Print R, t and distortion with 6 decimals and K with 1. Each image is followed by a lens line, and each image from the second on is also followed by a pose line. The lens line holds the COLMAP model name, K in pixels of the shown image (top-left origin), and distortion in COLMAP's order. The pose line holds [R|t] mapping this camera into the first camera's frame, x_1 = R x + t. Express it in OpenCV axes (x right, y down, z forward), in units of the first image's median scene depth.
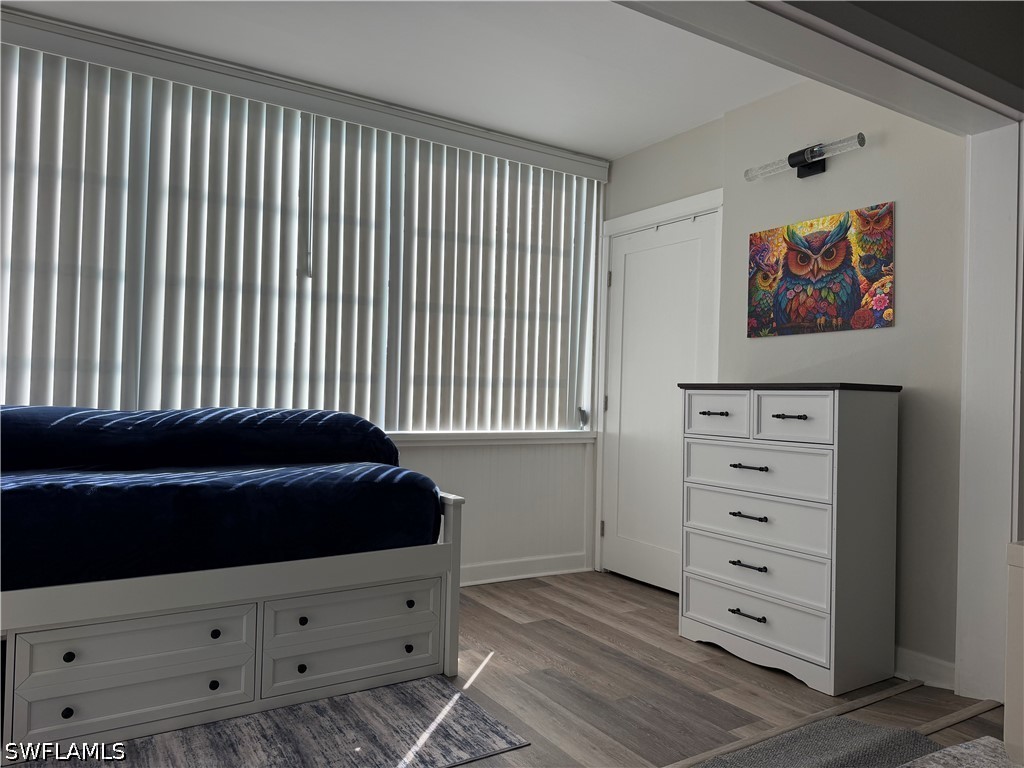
lens RADIAL K [[731.7, 0, 505.5], [0, 731.7, 373.9], [0, 0, 1]] dist [0.078845, -0.080580]
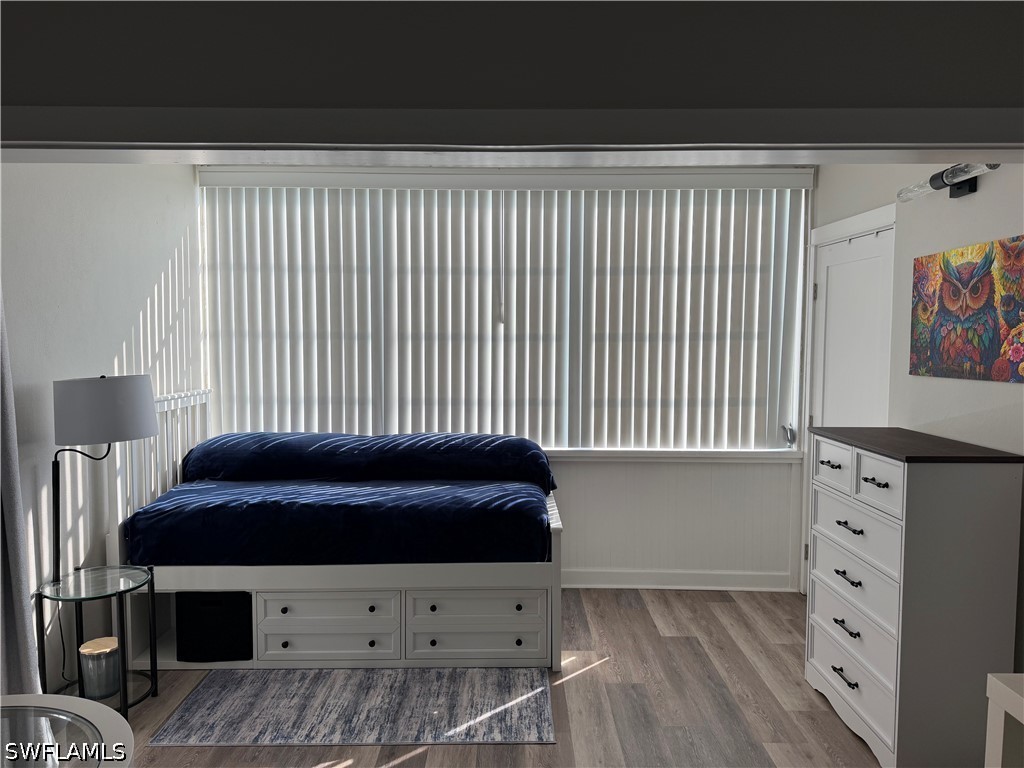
lens RADIAL K [[731.7, 0, 503.3], [0, 731.7, 357.3], [0, 0, 1]] dist [0.078845, -0.080580]
pose [[0.843821, -0.007642, -0.536570, 0.410422], [0.036524, 0.998398, 0.043220, -0.131897], [0.535380, -0.056068, 0.842749, -0.037254]]
